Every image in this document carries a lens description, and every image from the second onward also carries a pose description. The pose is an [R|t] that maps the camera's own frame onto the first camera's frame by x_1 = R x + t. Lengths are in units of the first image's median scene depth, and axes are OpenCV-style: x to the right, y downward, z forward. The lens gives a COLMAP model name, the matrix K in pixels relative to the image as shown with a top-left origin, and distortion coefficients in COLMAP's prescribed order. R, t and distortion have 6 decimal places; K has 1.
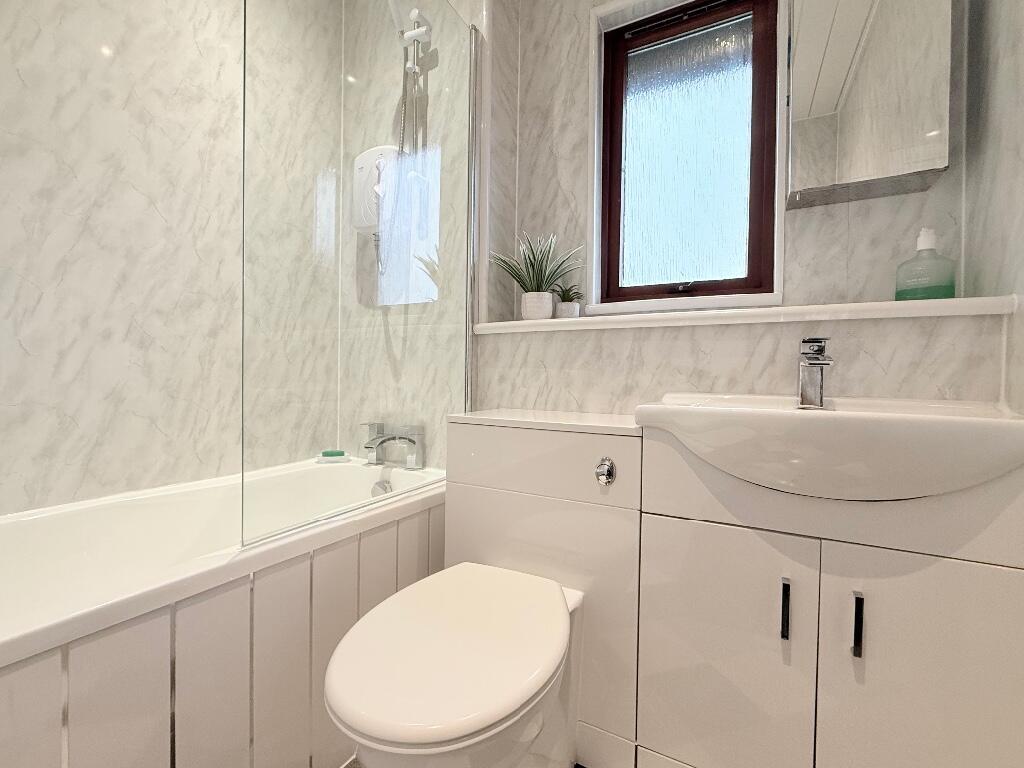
lens RADIAL K [[442.8, 0, 512.0], [0, 442.8, 384.0], [0, 0, 1]] dist [-0.000106, 0.000104]
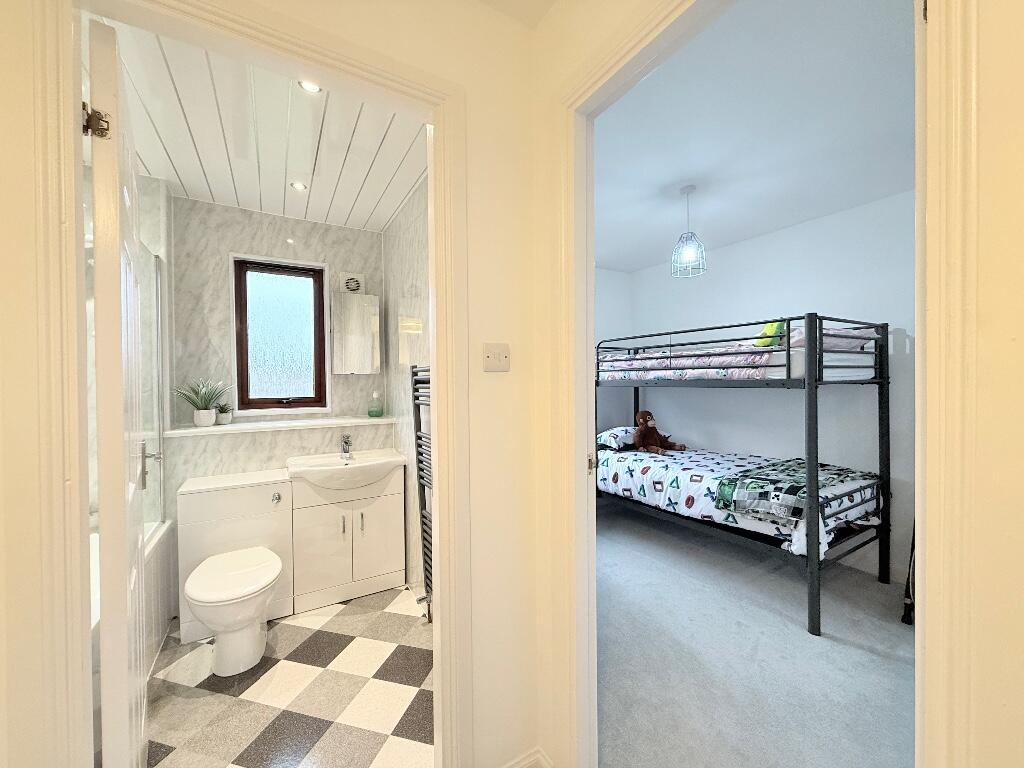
lens RADIAL K [[417.7, 0, 512.0], [0, 417.7, 384.0], [0, 0, 1]] dist [-0.002850, 0.000016]
pose [[0.513616, -0.028040, 0.857562, -0.779669], [0.028265, 0.999476, 0.015752, -0.312856], [-0.857554, 0.016148, 0.514140, -0.959704]]
